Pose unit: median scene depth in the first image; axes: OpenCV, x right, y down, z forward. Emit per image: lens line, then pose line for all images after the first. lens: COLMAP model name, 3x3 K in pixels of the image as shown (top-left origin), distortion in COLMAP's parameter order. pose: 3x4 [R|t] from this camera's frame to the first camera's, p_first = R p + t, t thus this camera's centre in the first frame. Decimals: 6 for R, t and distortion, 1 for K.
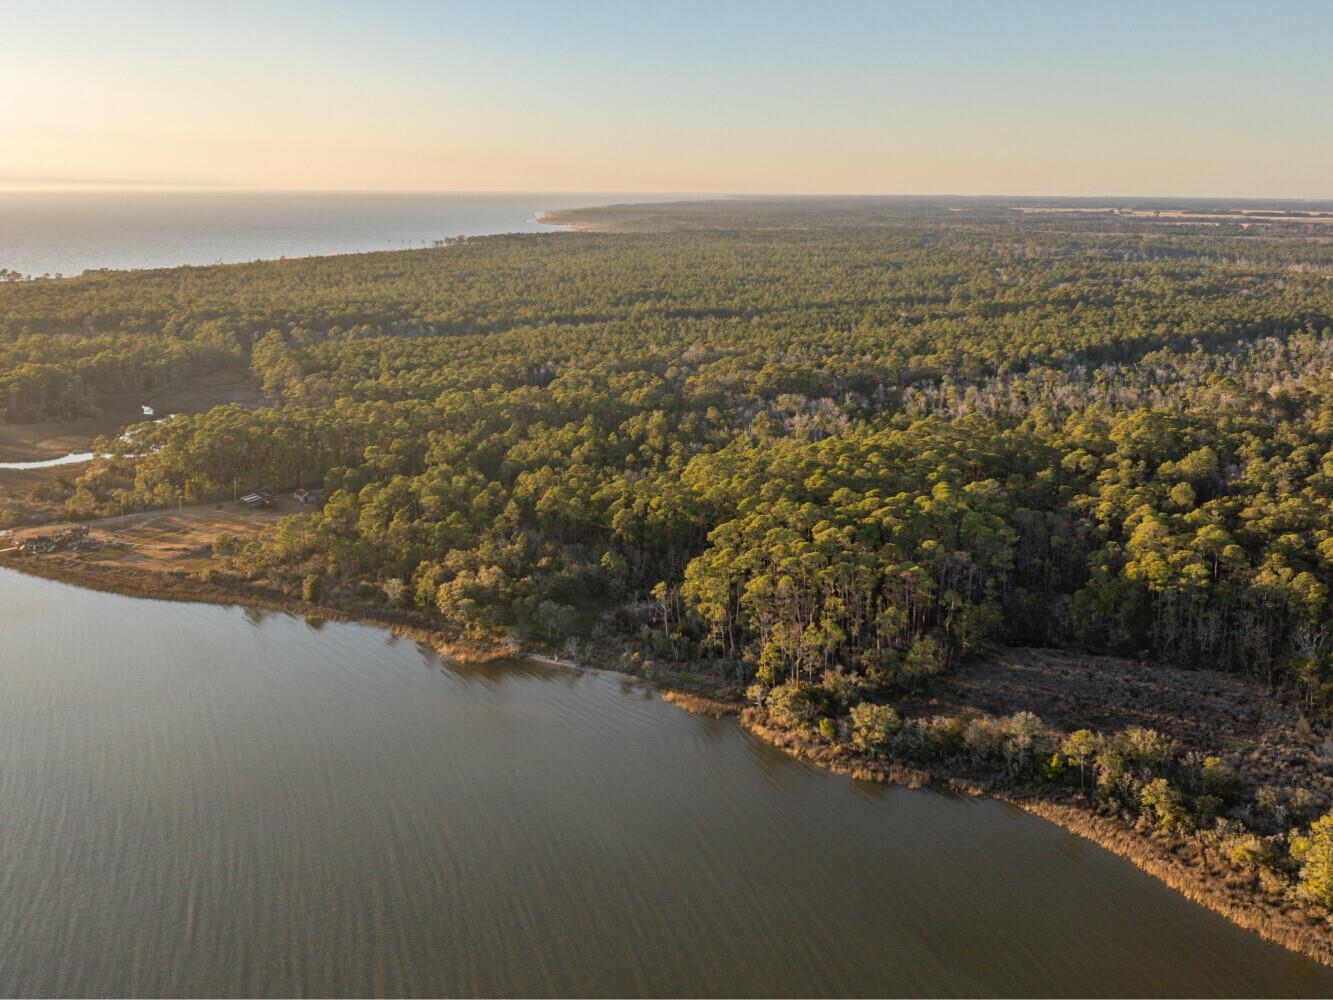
lens RADIAL K [[1256.2, 0, 664.4], [0, 1256.2, 494.6], [0, 0, 1]] dist [-0.001108, -0.040698]
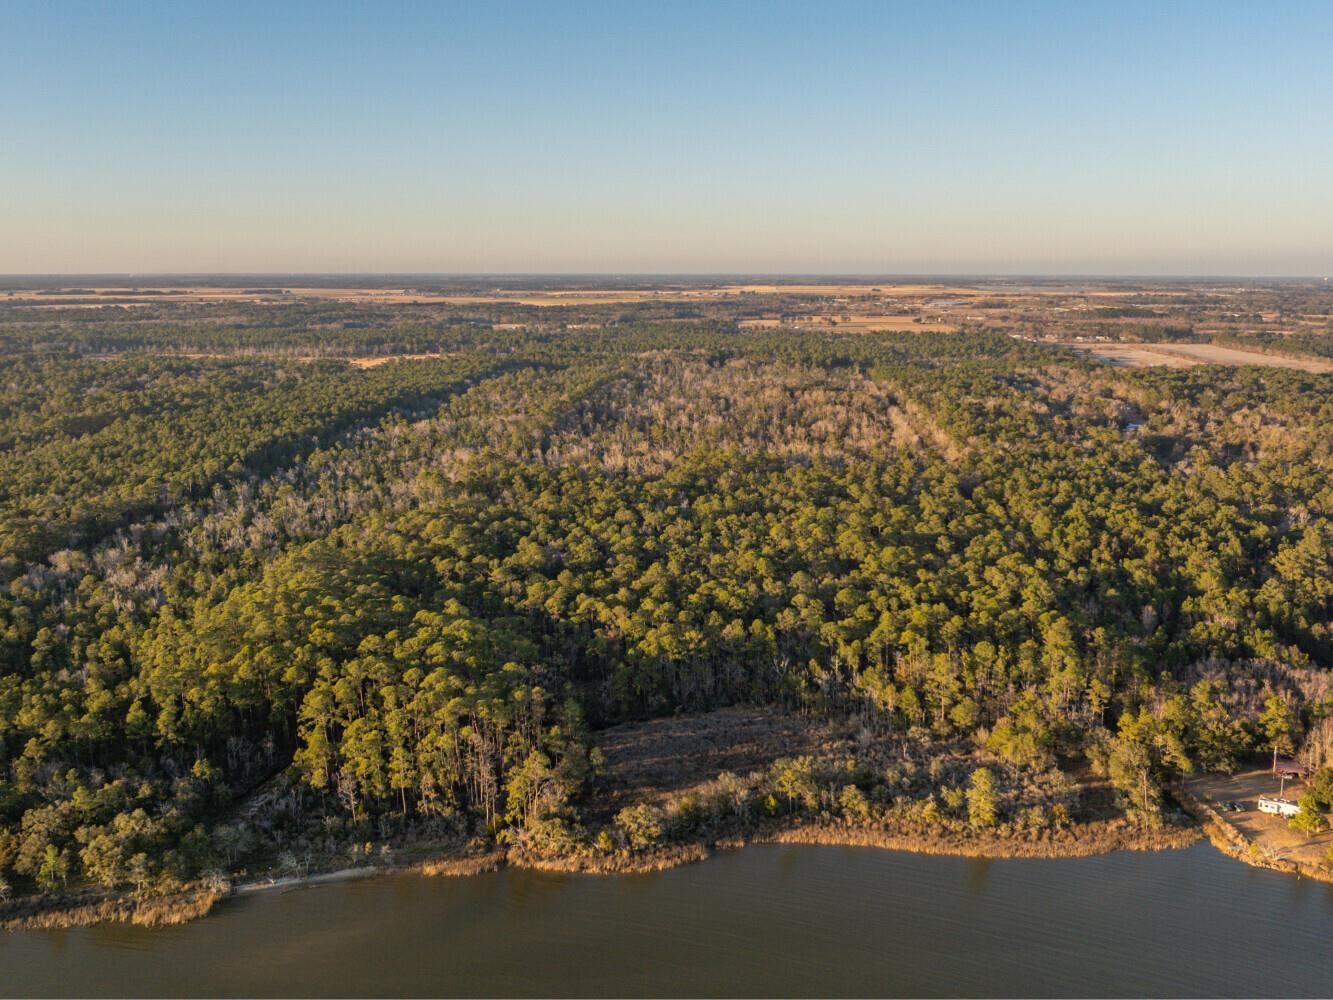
lens RADIAL K [[1256.2, 0, 634.1], [0, 1256.2, 483.2], [0, 0, 1]] dist [-0.001108, -0.040698]
pose [[0.667479, -0.134748, 0.732335, -0.387965], [0.182998, 0.983012, 0.014080, -0.087962], [-0.721792, 0.124618, 0.680799, 0.091103]]
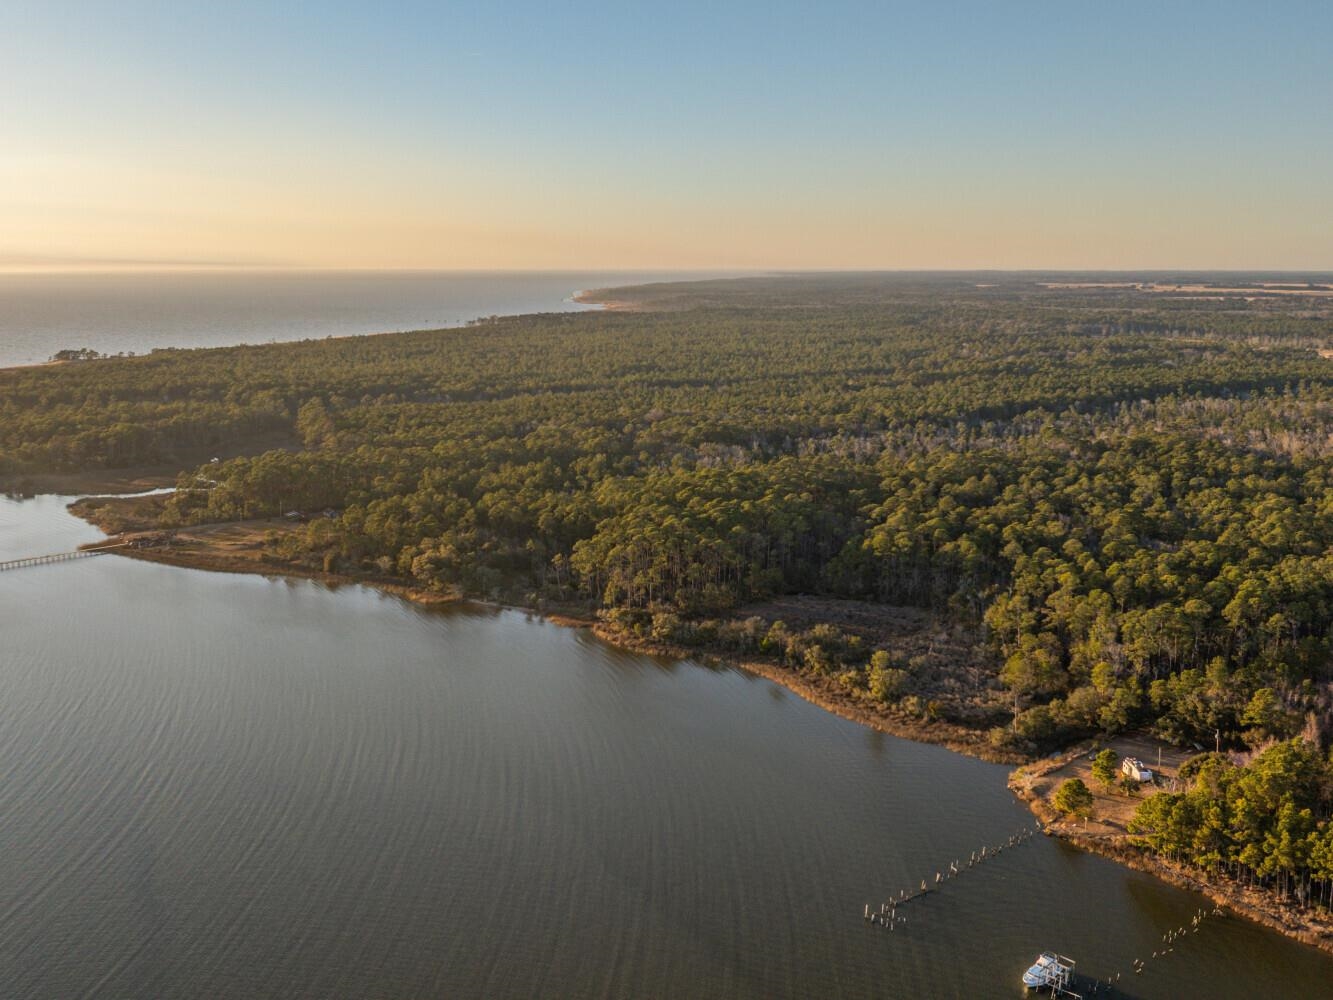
lens RADIAL K [[1237.0, 0, 668.4], [0, 1237.0, 503.3], [0, 0, 1]] dist [-0.002788, -0.005679]
pose [[0.999577, -0.002287, -0.028995, 0.127075], [0.000831, 0.998742, -0.050134, 0.061522], [0.029073, 0.050088, 0.998322, -0.354181]]
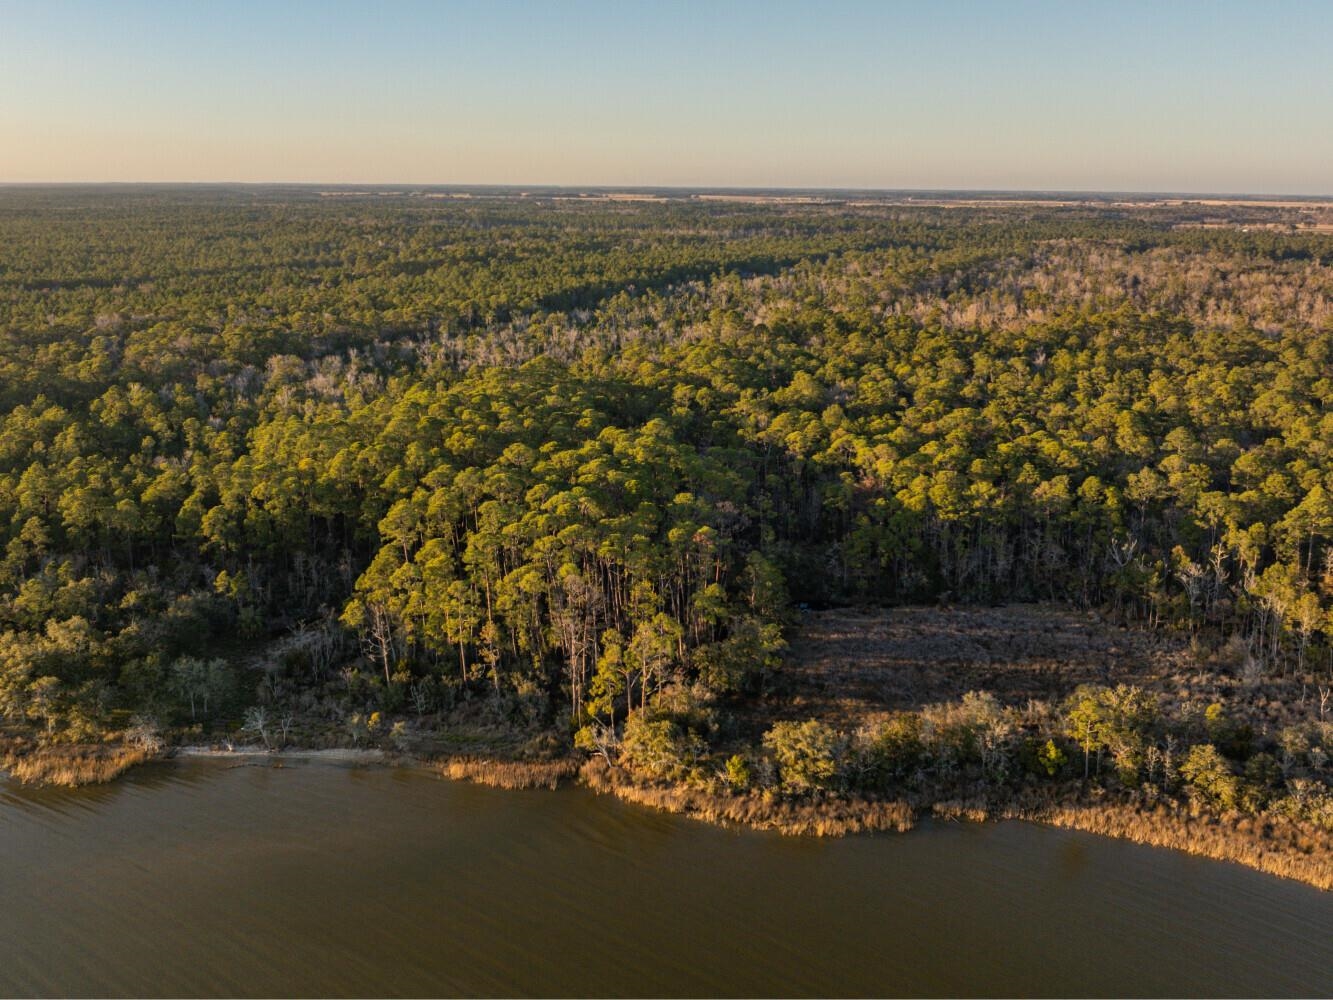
lens RADIAL K [[1258.3, 0, 613.2], [0, 1258.3, 475.6], [0, 0, 1]] dist [-0.017823, 0.000000]
pose [[0.876844, -0.107070, 0.468701, -0.138387], [0.108828, 0.993785, 0.023426, 0.002030], [-0.468297, 0.030466, 0.883046, 0.251015]]
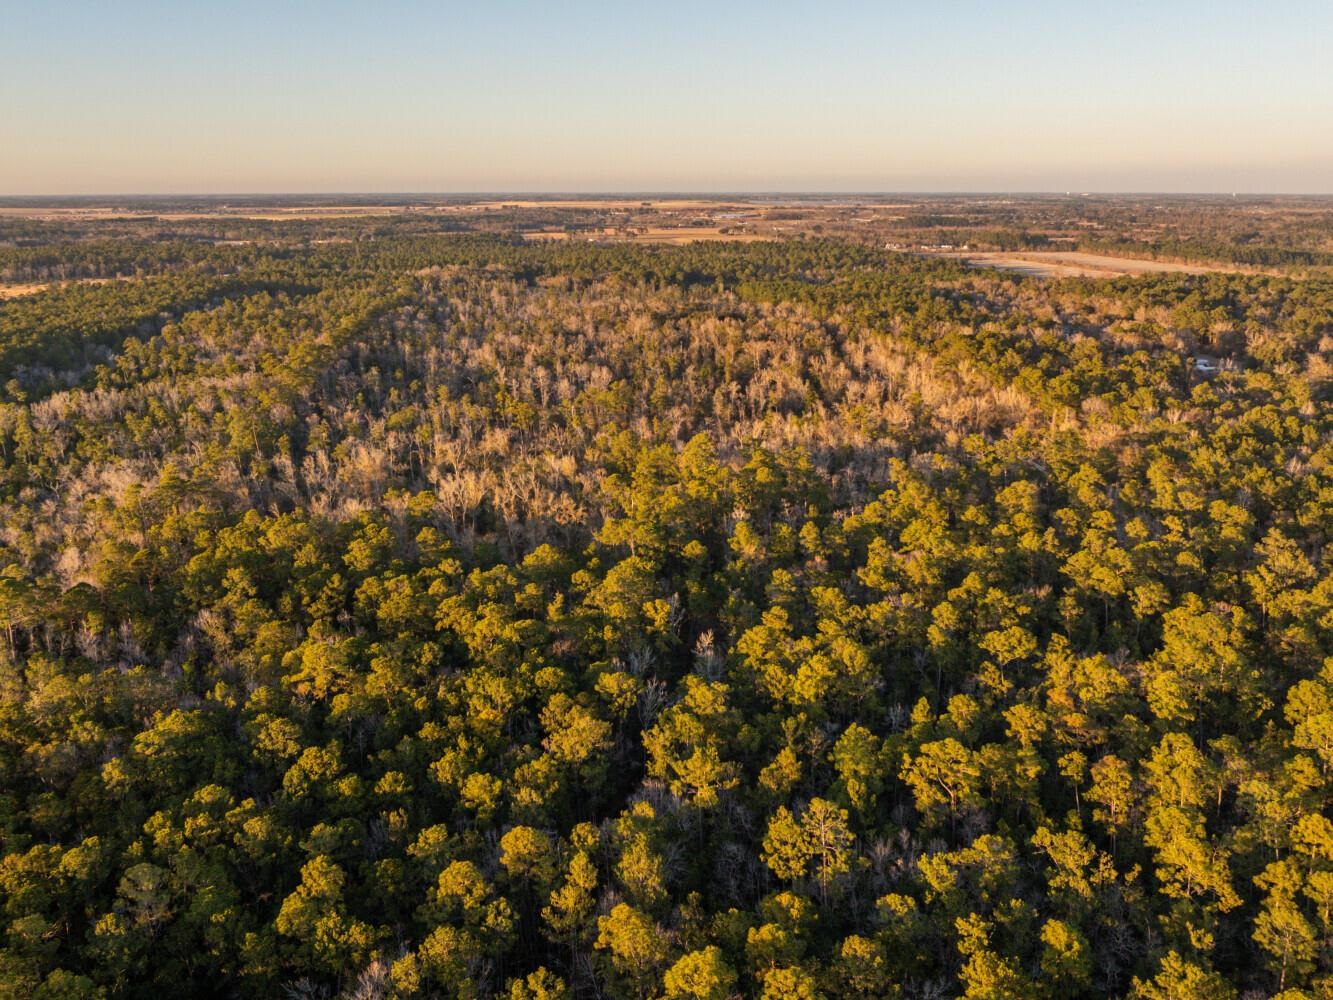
lens RADIAL K [[1258.3, 0, 660.9], [0, 1258.3, 499.1], [0, 0, 1]] dist [-0.017823, 0.000000]
pose [[0.490281, -0.217920, 0.843881, 0.264995], [0.211401, 0.969058, 0.127424, -0.167868], [-0.845538, 0.115923, 0.521179, 0.774357]]
